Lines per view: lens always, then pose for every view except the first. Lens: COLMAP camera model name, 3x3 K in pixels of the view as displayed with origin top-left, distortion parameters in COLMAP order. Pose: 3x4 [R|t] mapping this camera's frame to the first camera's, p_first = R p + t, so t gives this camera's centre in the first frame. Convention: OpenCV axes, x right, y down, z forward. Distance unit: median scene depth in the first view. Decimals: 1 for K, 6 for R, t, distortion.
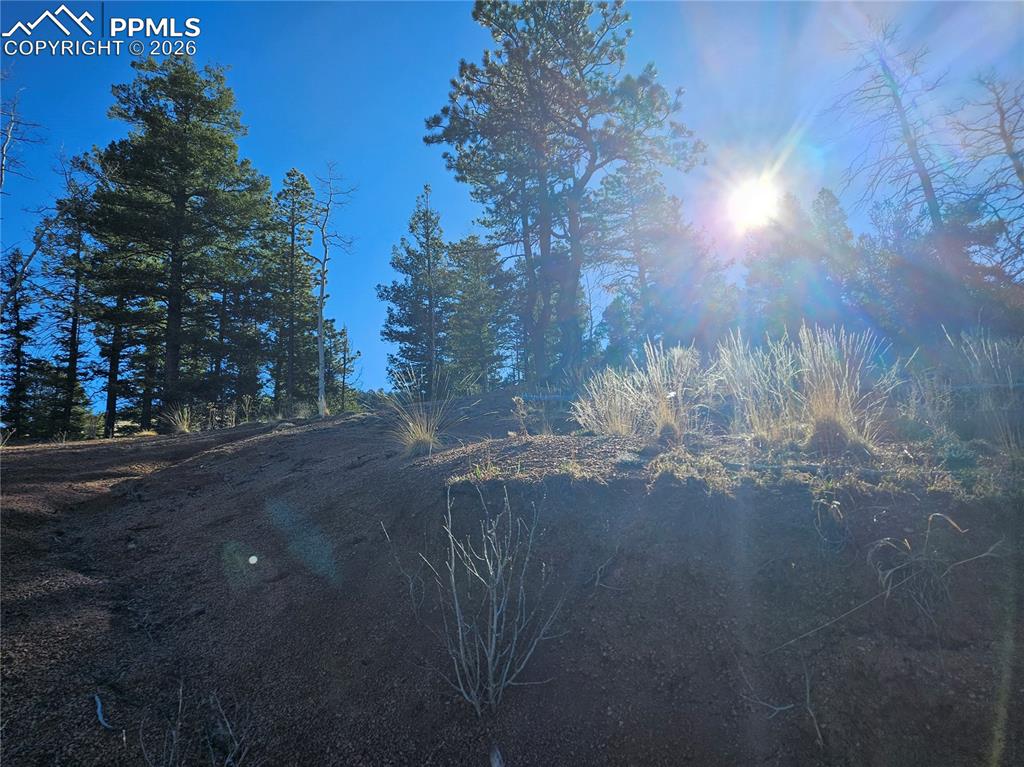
lens RADIAL K [[701.7, 0, 511.4], [0, 701.7, 386.1], [0, 0, 1]] dist [0.071725, -0.045637]
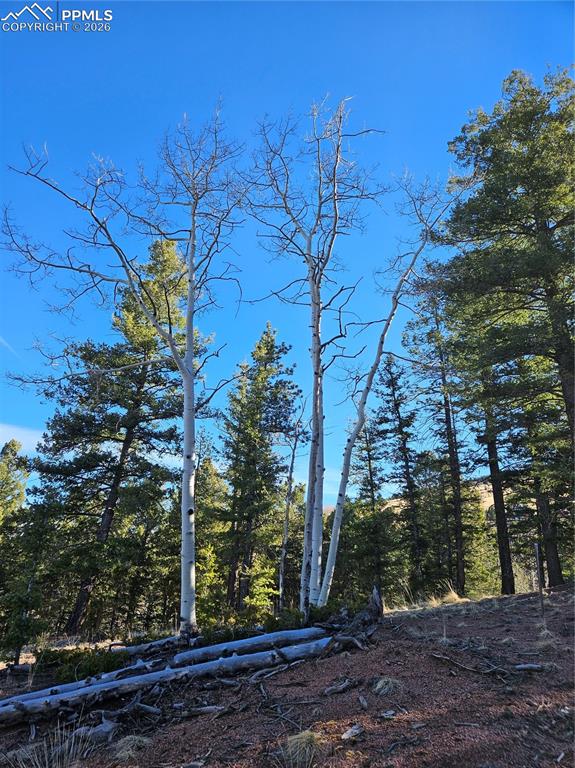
lens RADIAL K [[520.7, 0, 265.9], [0, 520.7, 382.3], [0, 0, 1]] dist [0.094703, -0.078353]
pose [[0.635105, -0.202103, -0.745517, -0.232850], [0.096836, 0.978381, -0.182736, -0.022590], [0.766331, 0.043864, 0.640946, 0.361469]]
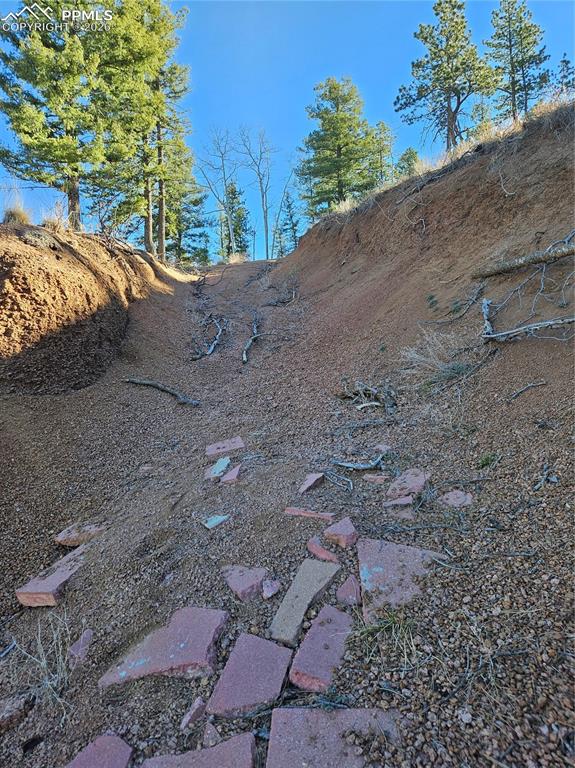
lens RADIAL K [[507.8, 0, 287.0], [0, 507.8, 367.8], [0, 0, 1]] dist [0.074114, -0.055501]
pose [[0.765815, -0.005838, -0.643034, 0.384487], [0.164445, 0.968488, 0.187052, 0.053984], [0.621679, -0.248991, 0.742643, -0.388964]]
